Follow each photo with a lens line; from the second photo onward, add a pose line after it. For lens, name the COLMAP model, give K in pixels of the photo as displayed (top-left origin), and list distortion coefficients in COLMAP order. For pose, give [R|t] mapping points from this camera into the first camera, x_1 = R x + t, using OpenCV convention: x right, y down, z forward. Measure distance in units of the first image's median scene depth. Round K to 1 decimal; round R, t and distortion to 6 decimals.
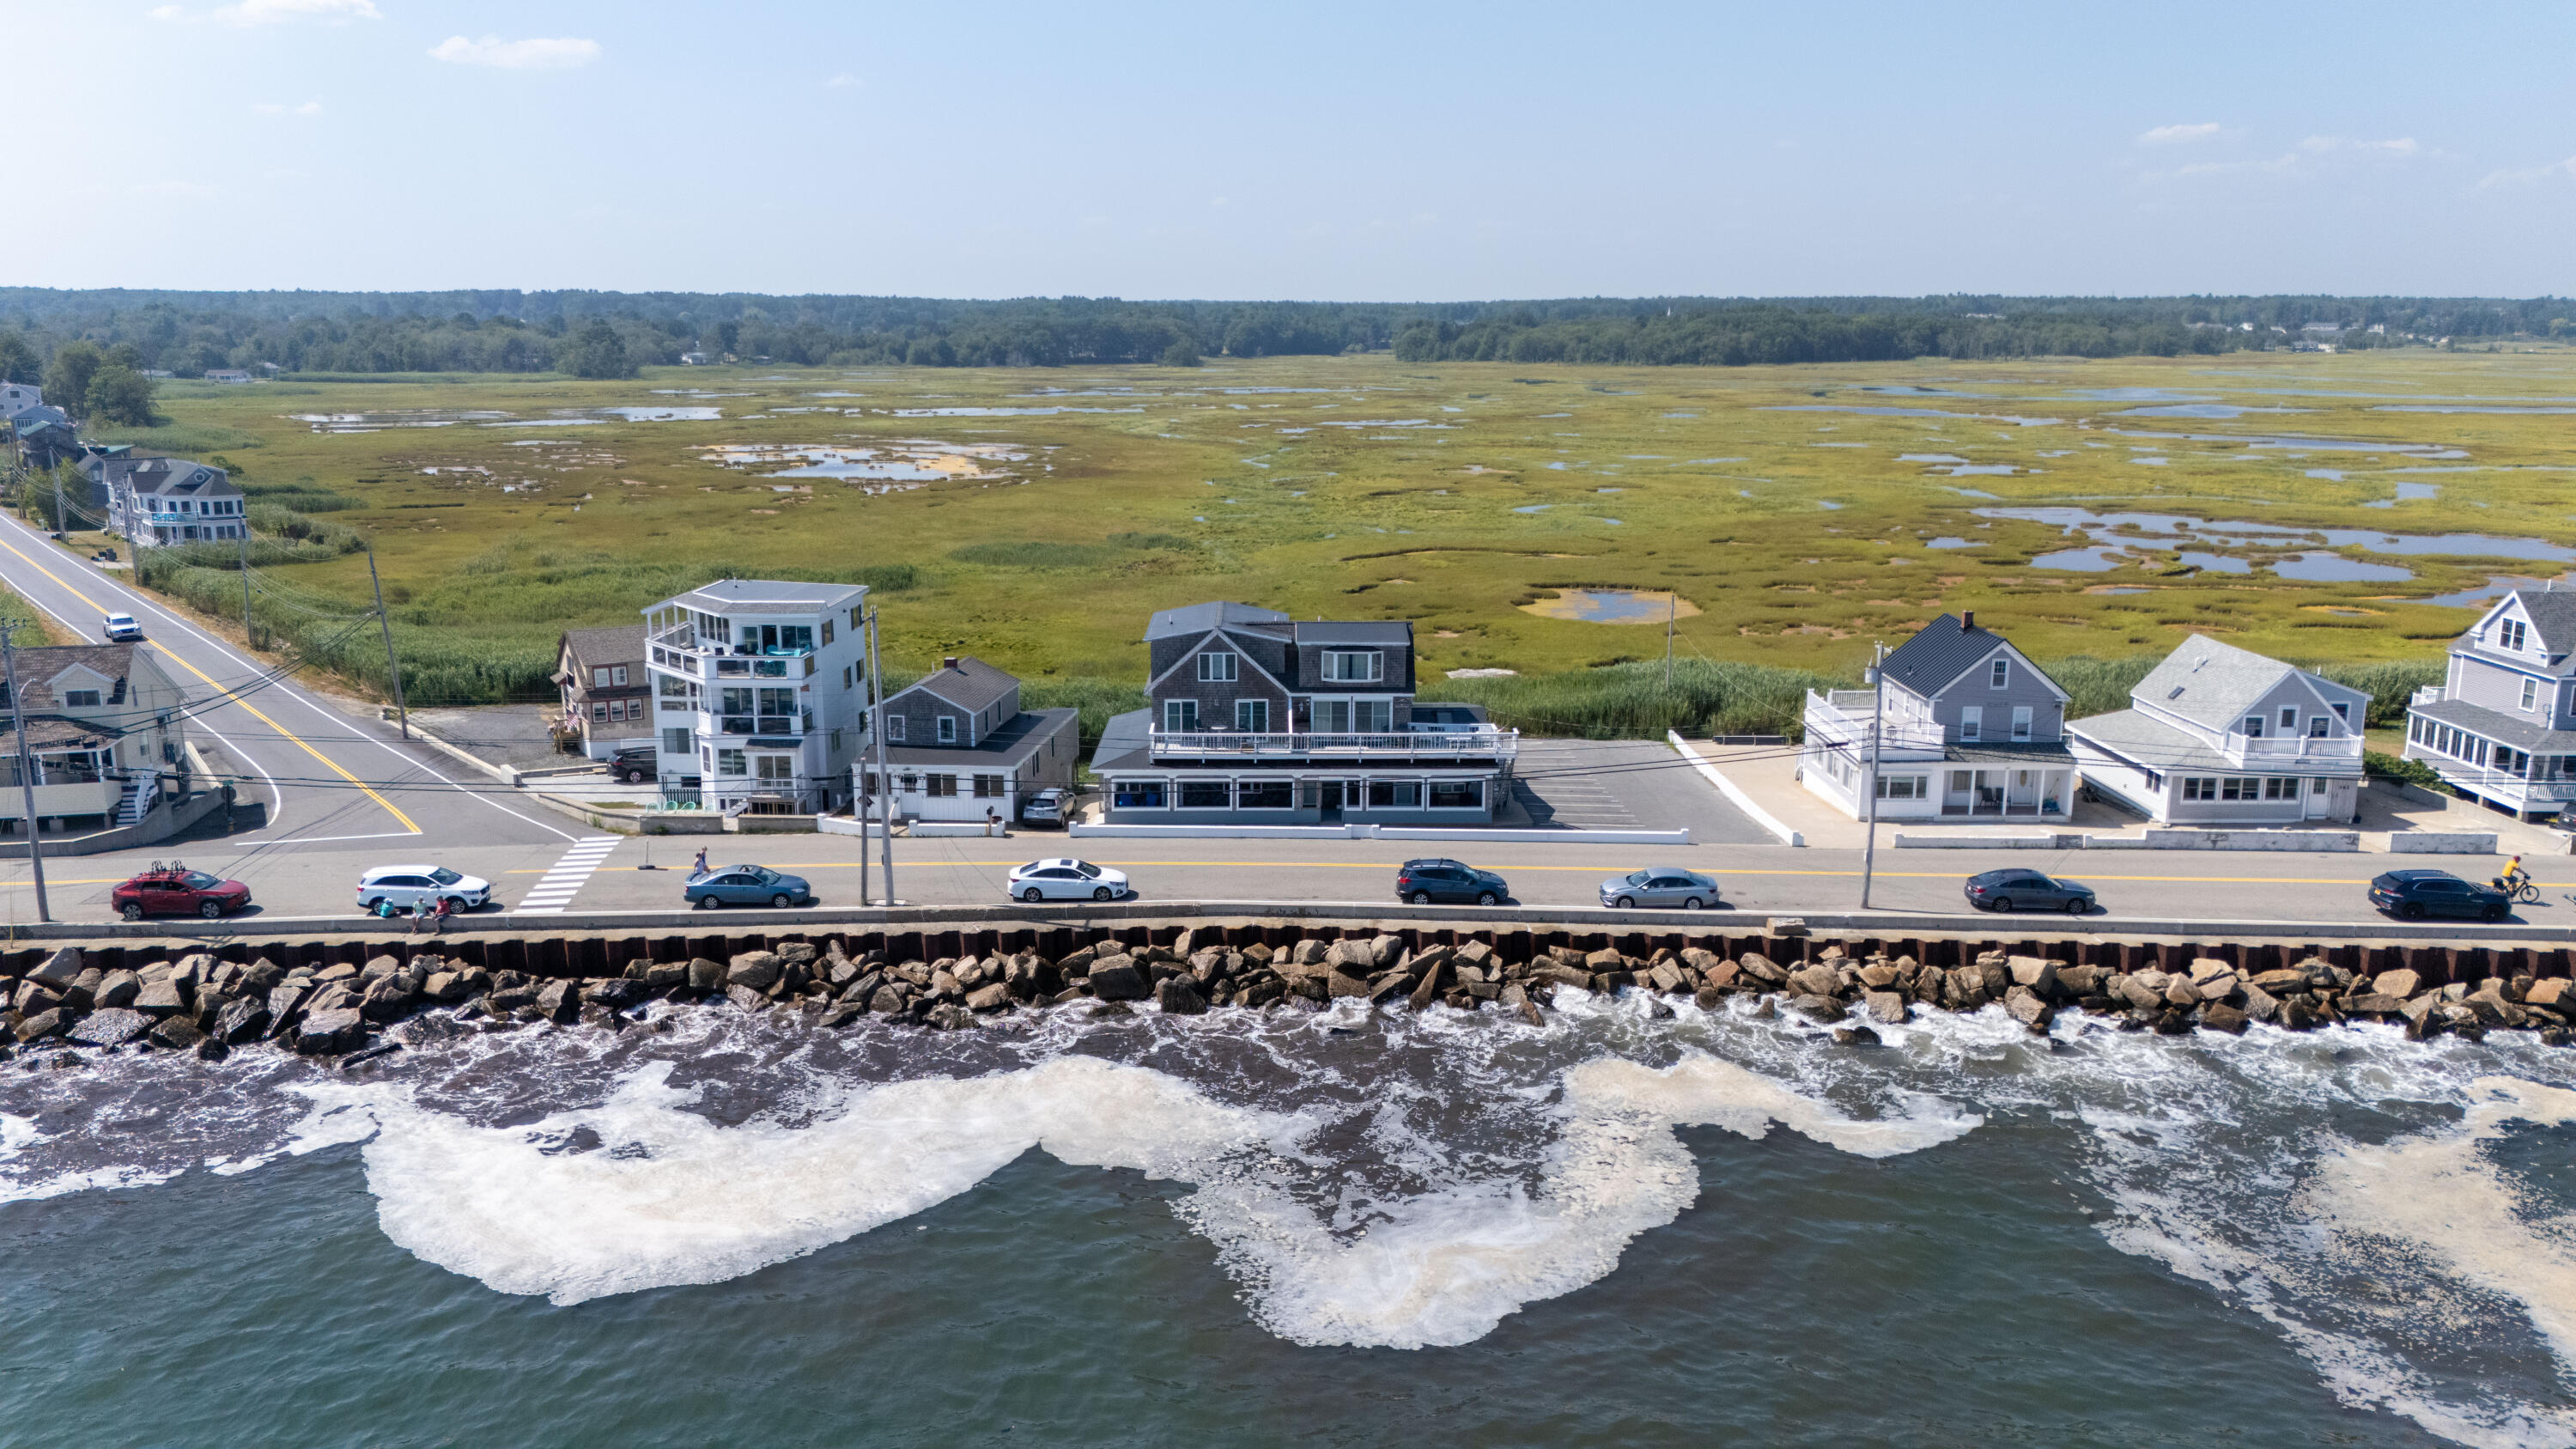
lens RADIAL K [[1875.8, 0, 1288.0], [0, 1875.8, 724.5], [0, 0, 1]] dist [0.066942, -0.041870]
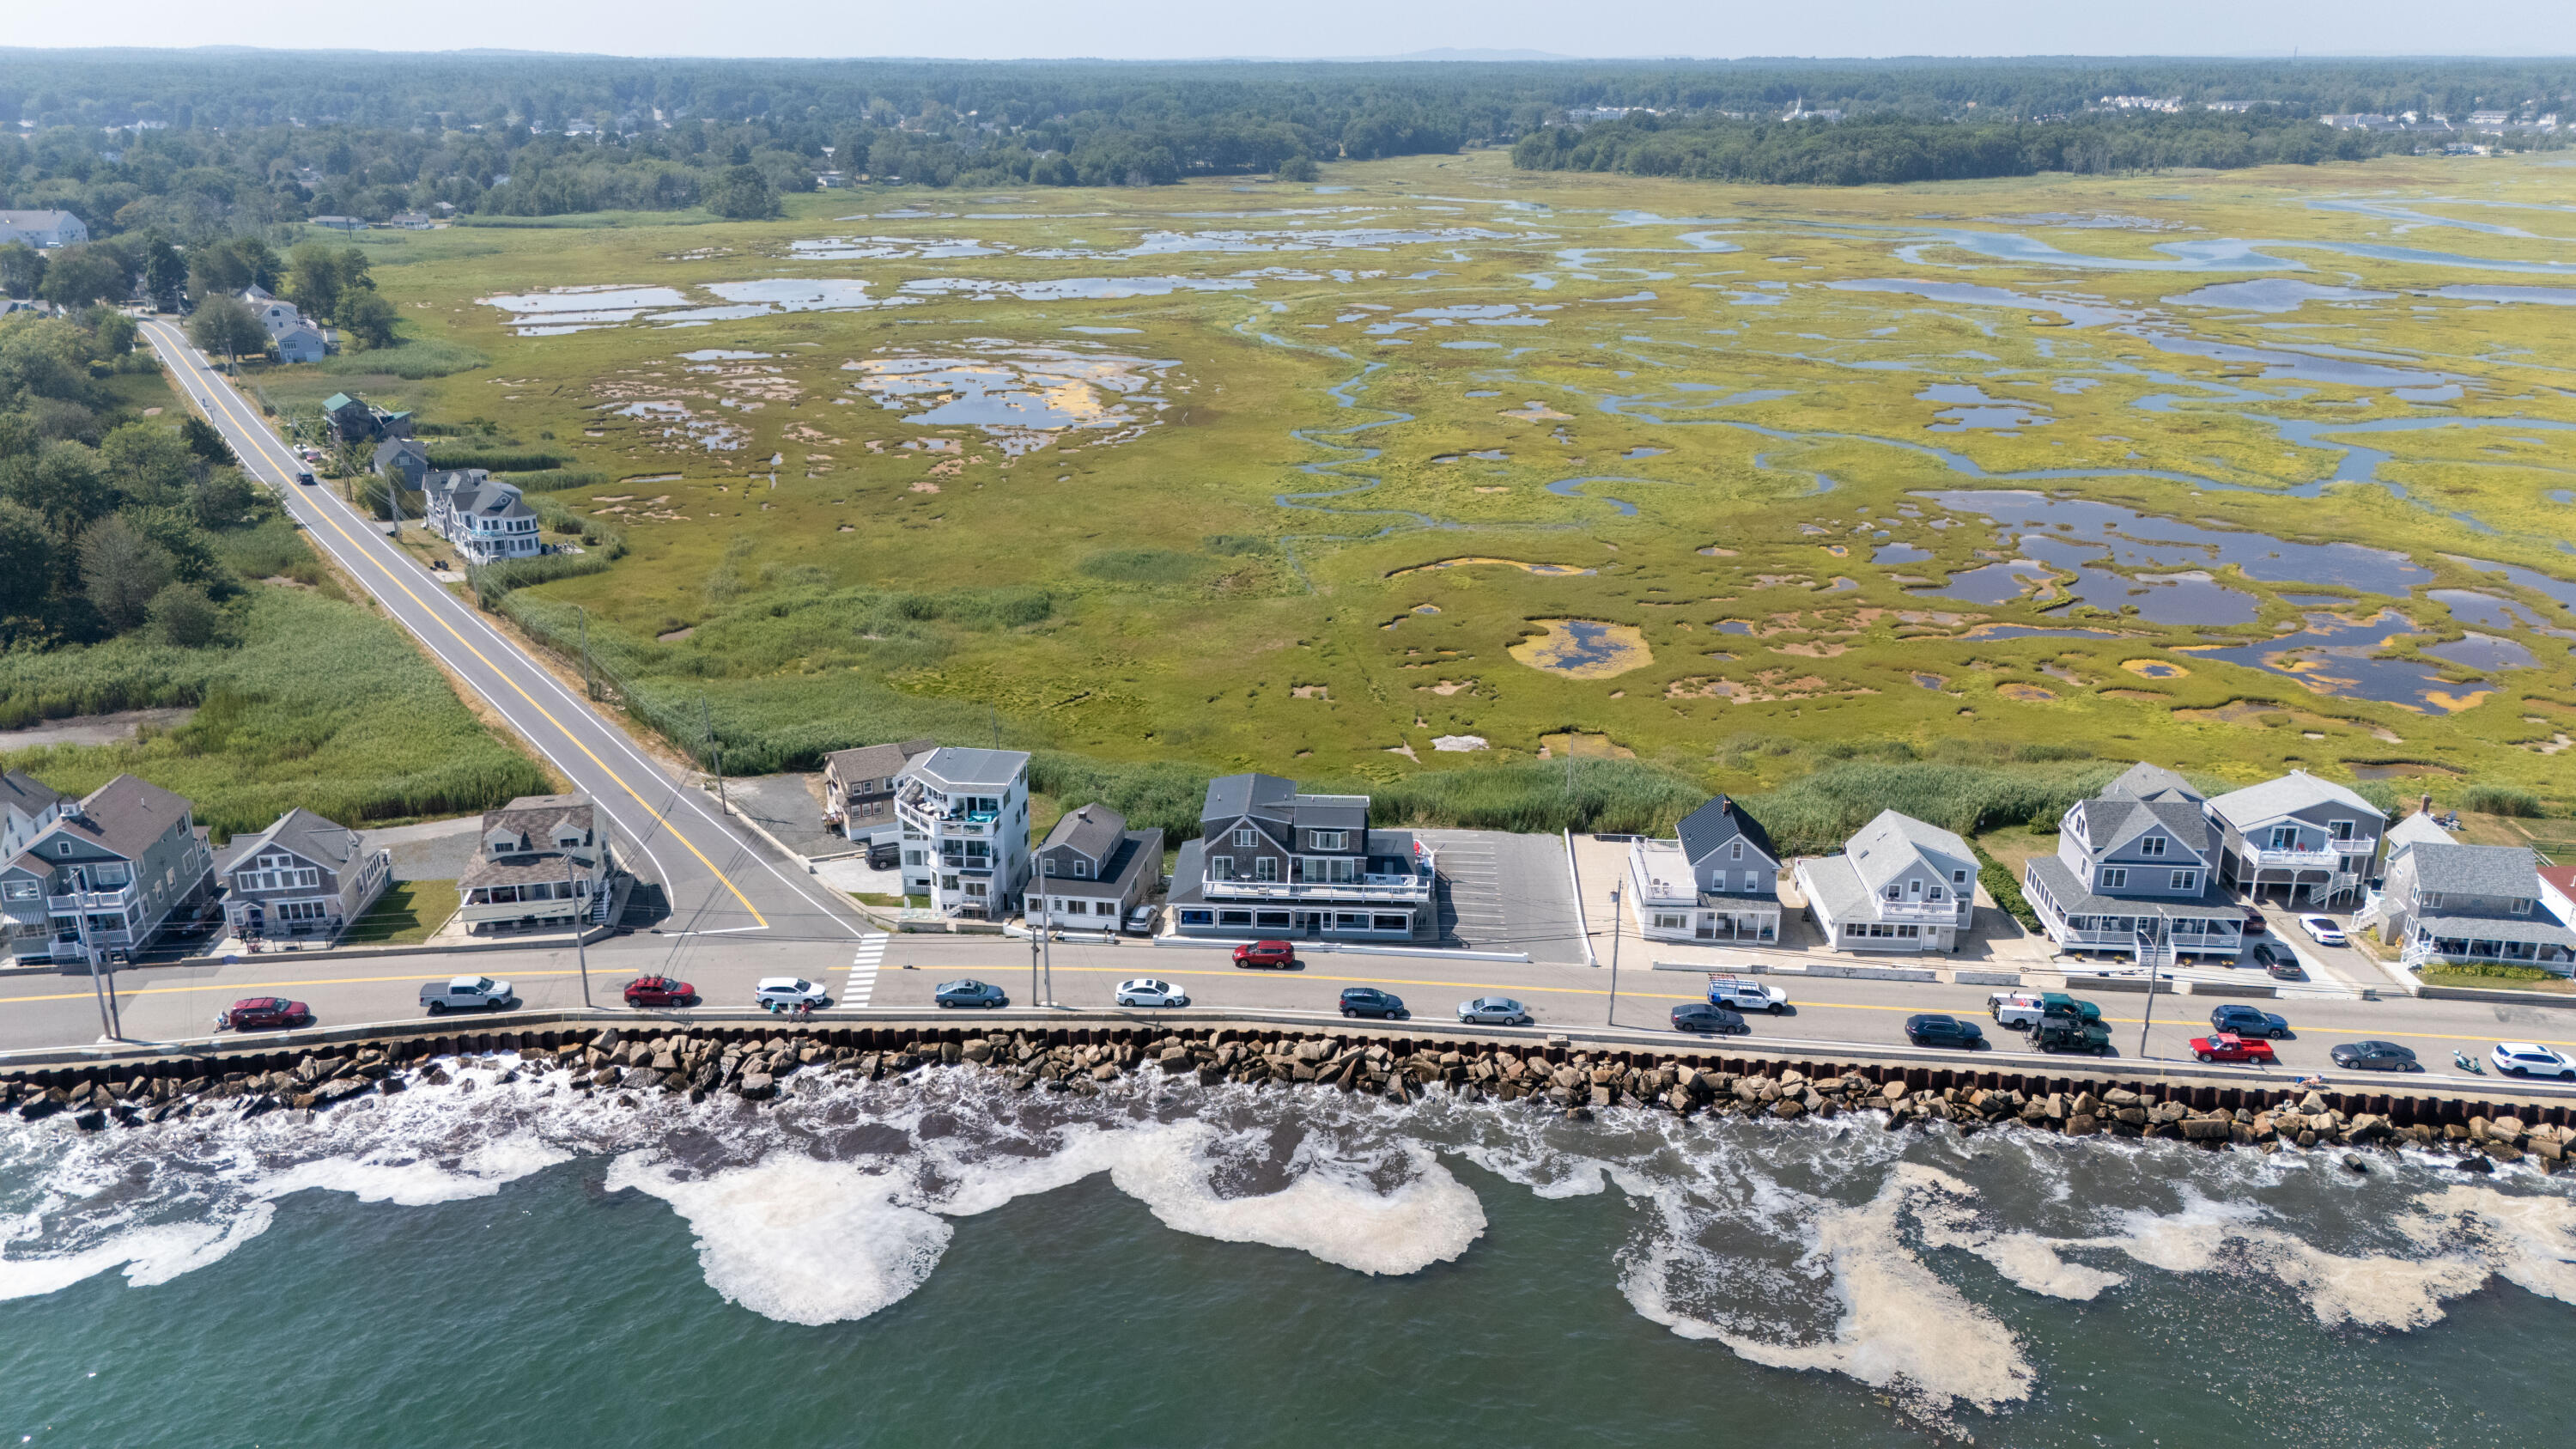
lens RADIAL K [[1876.6, 0, 1288.0], [0, 1876.6, 724.5], [0, 0, 1]] dist [0.108575, -0.117930]
pose [[0.997852, 0.020419, -0.062251, 0.115549], [-0.012486, 0.992044, 0.125271, -0.392311], [0.064313, -0.124225, 0.990168, -0.699250]]
